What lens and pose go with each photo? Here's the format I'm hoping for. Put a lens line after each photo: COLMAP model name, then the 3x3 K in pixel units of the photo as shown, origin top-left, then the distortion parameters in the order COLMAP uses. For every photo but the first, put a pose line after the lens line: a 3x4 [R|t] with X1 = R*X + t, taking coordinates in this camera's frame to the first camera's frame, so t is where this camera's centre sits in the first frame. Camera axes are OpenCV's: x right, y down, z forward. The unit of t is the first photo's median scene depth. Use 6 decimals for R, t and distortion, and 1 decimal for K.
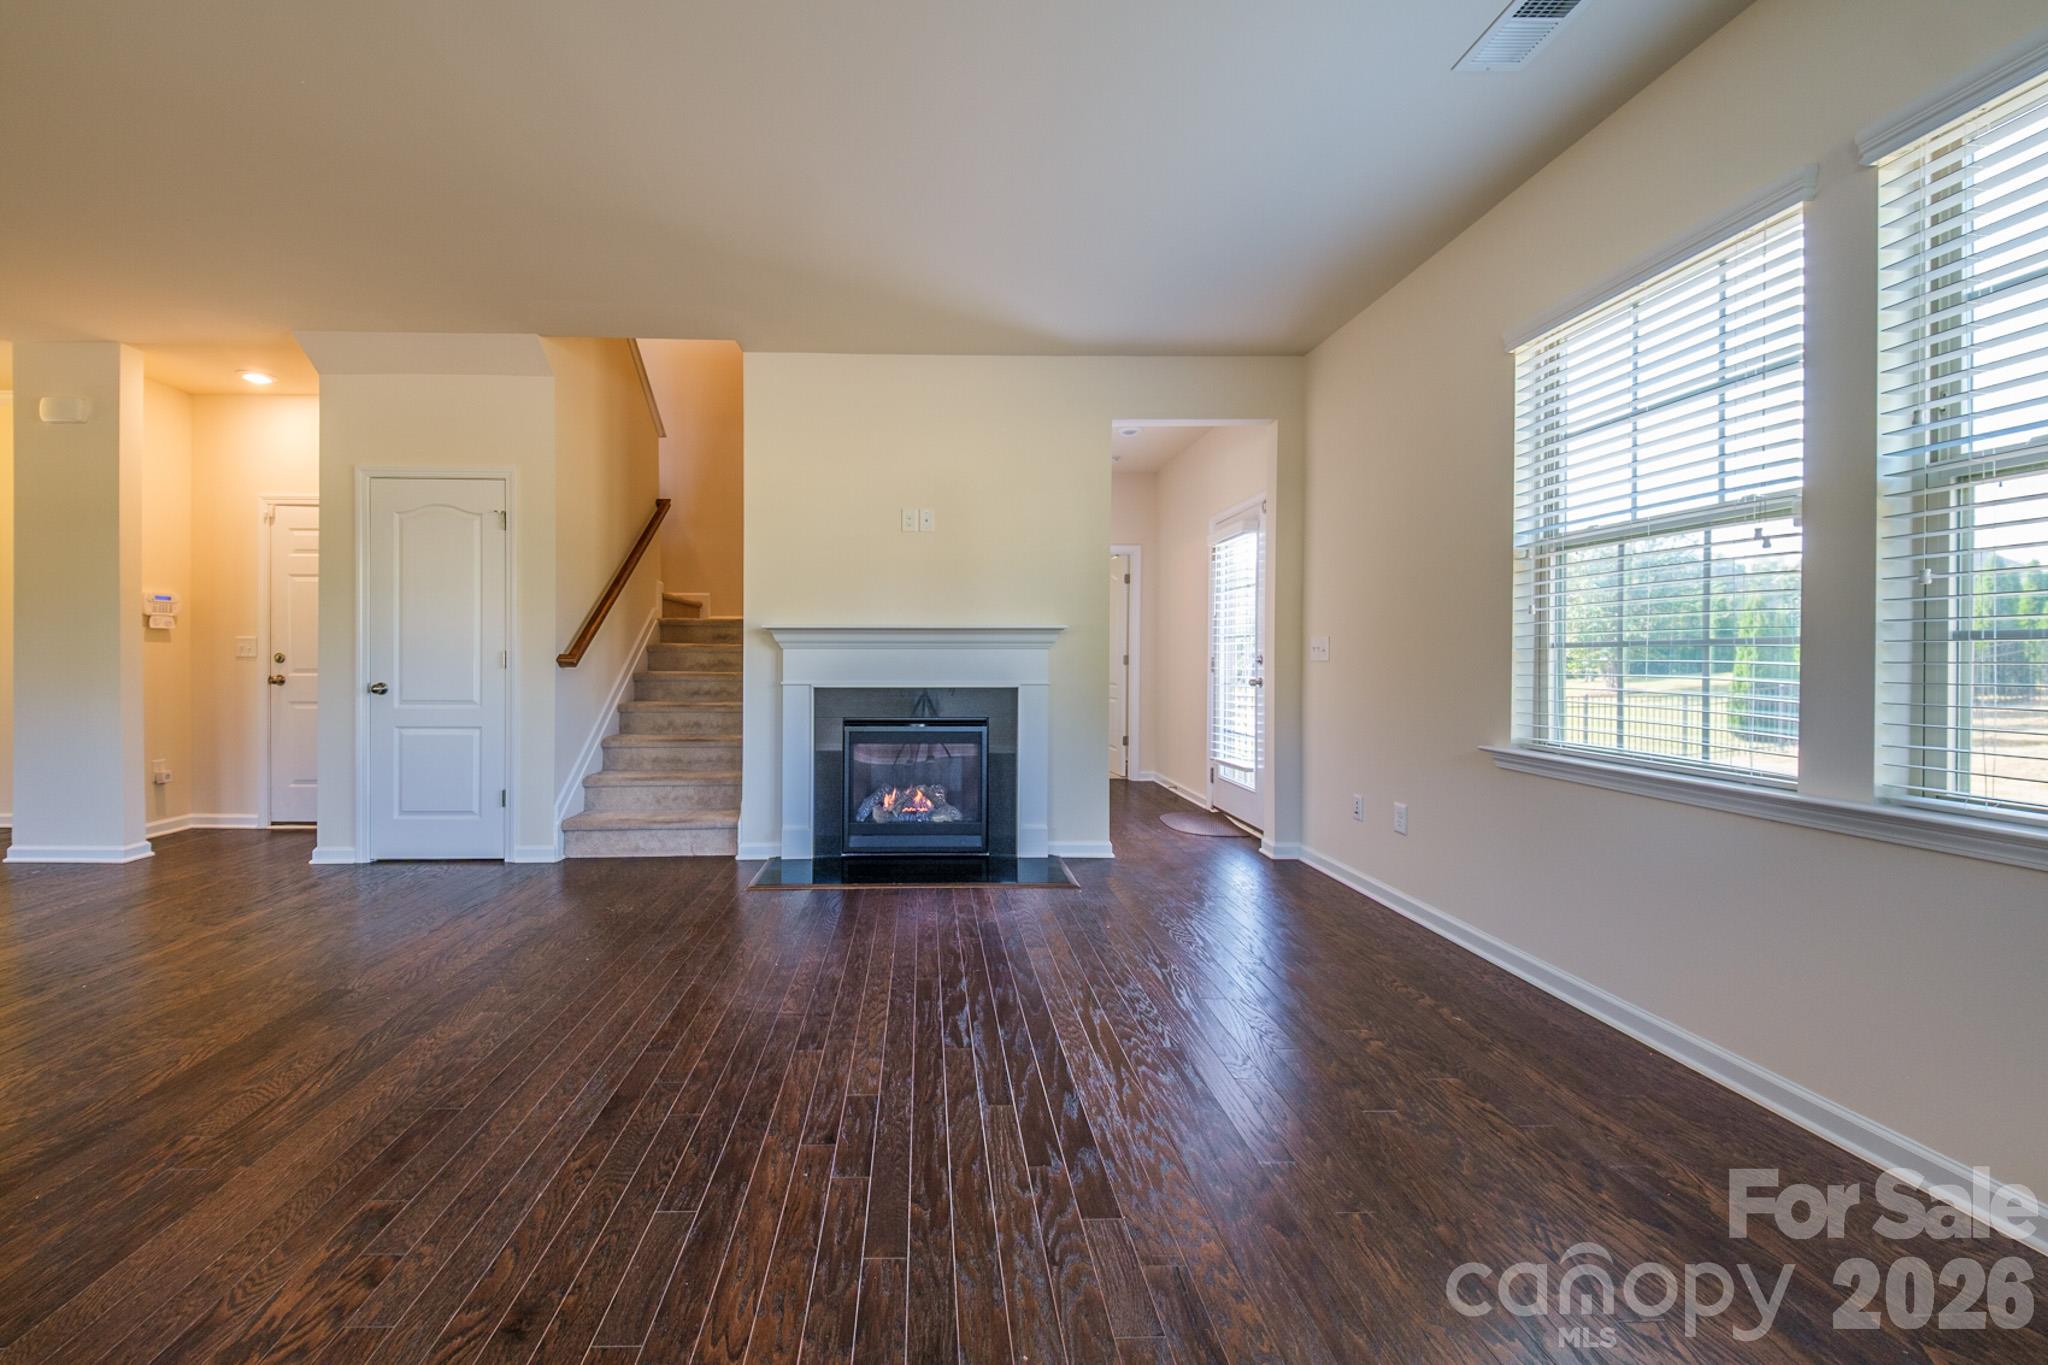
lens RADIAL K [[765.6, 0, 935.1], [0, 765.6, 664.0], [0, 0, 1]] dist [0.028006, -0.000451]
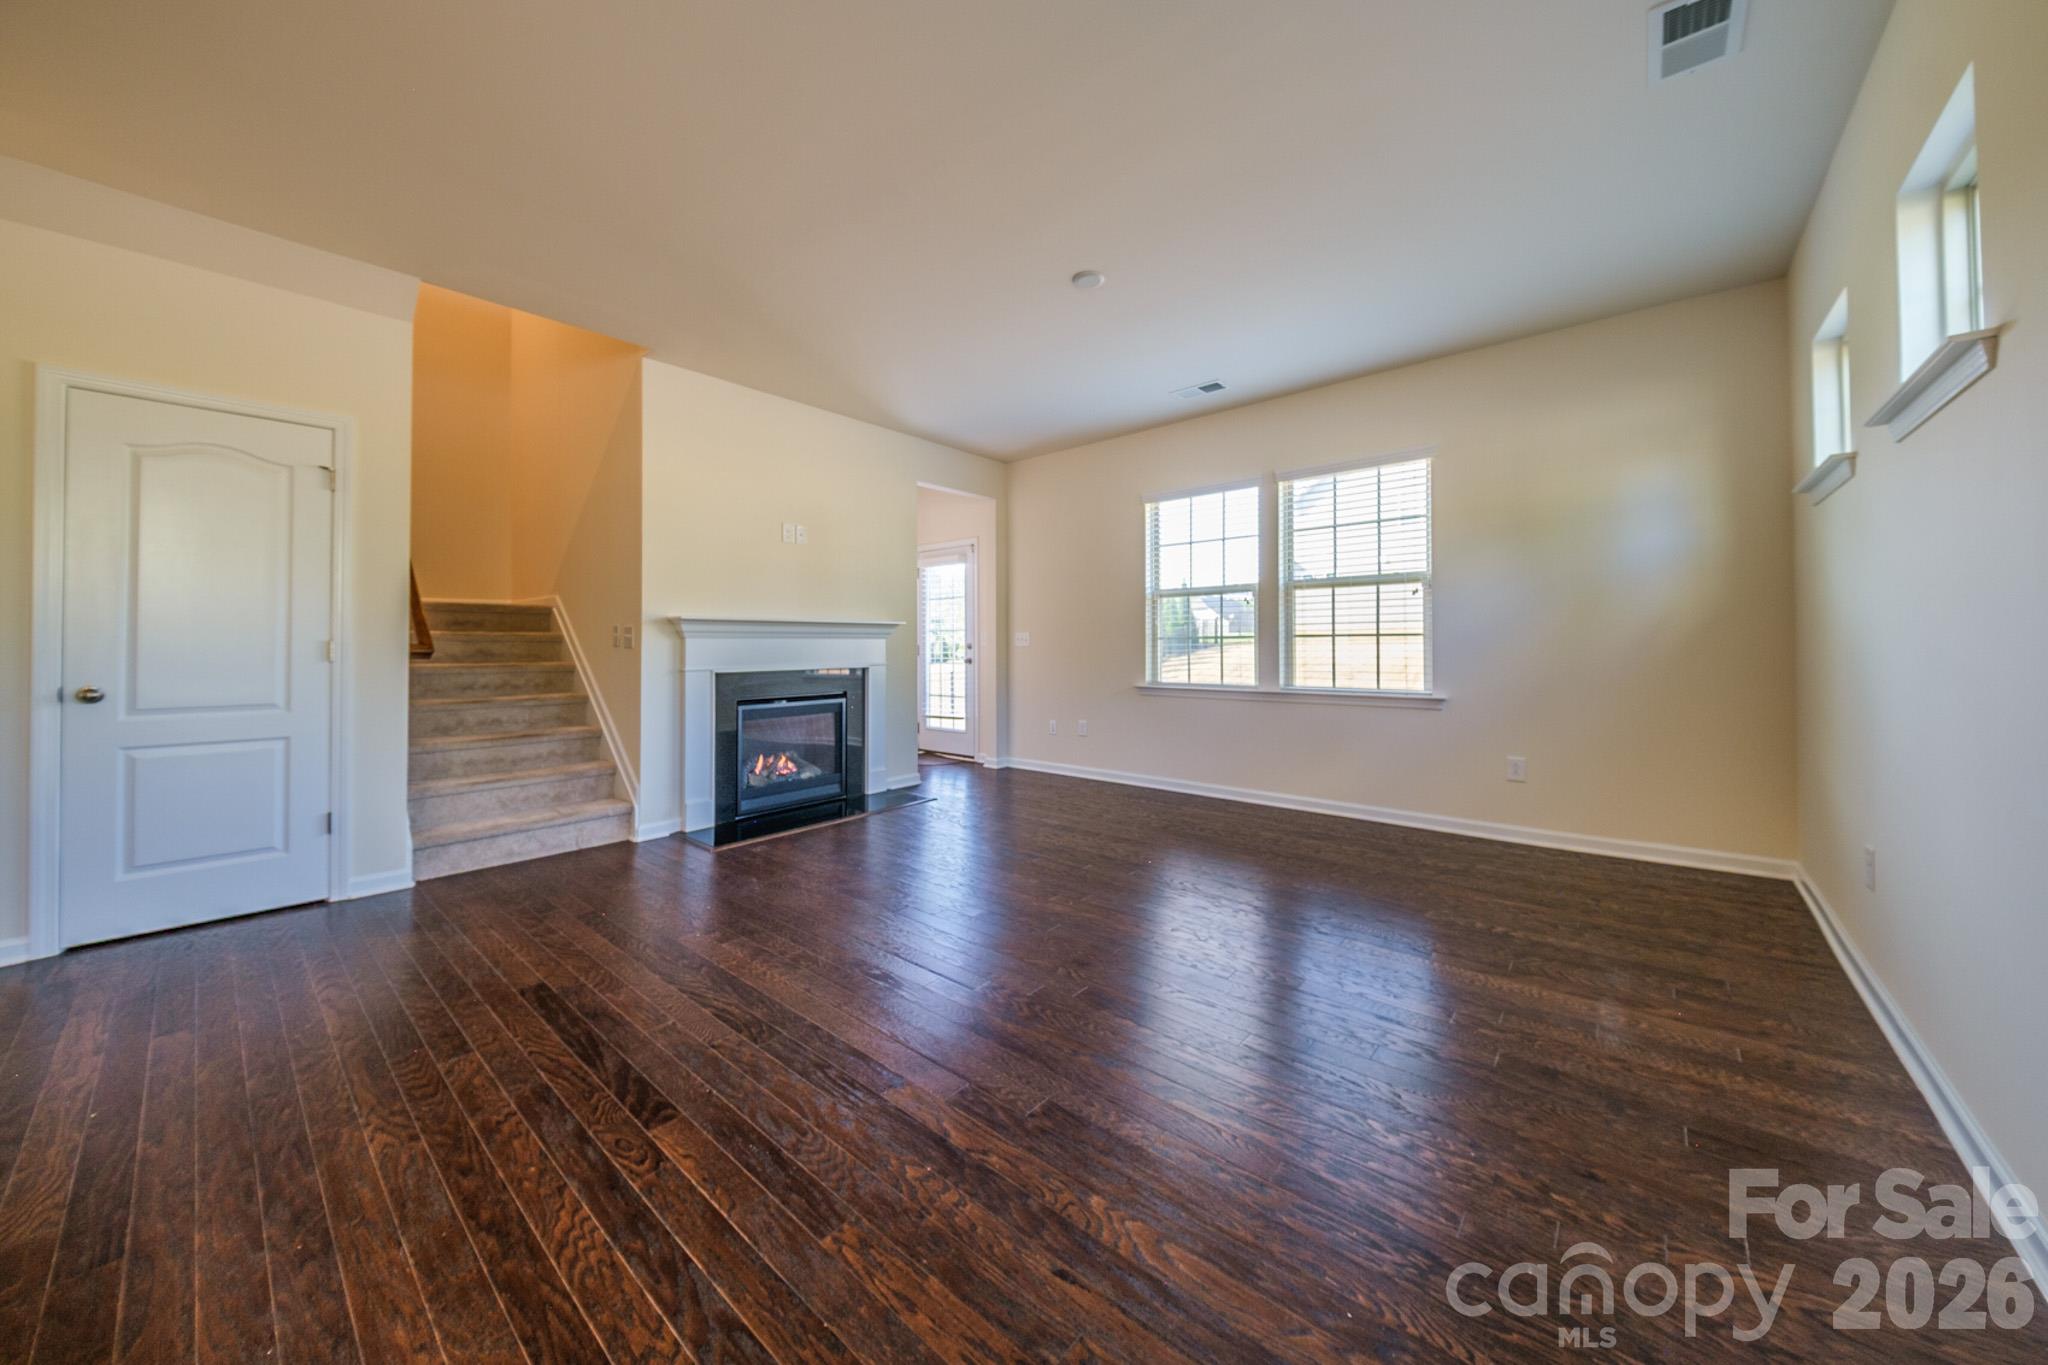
lens RADIAL K [[696.1, 0, 1038.9], [0, 696.1, 630.3], [0, 0, 1]] dist [0.007212, -0.003434]
pose [[0.663982, 0.012911, 0.747637, -0.606080], [0.011800, 0.999546, -0.027740, 0.002021], [-0.747655, 0.027241, 0.663528, -0.038001]]
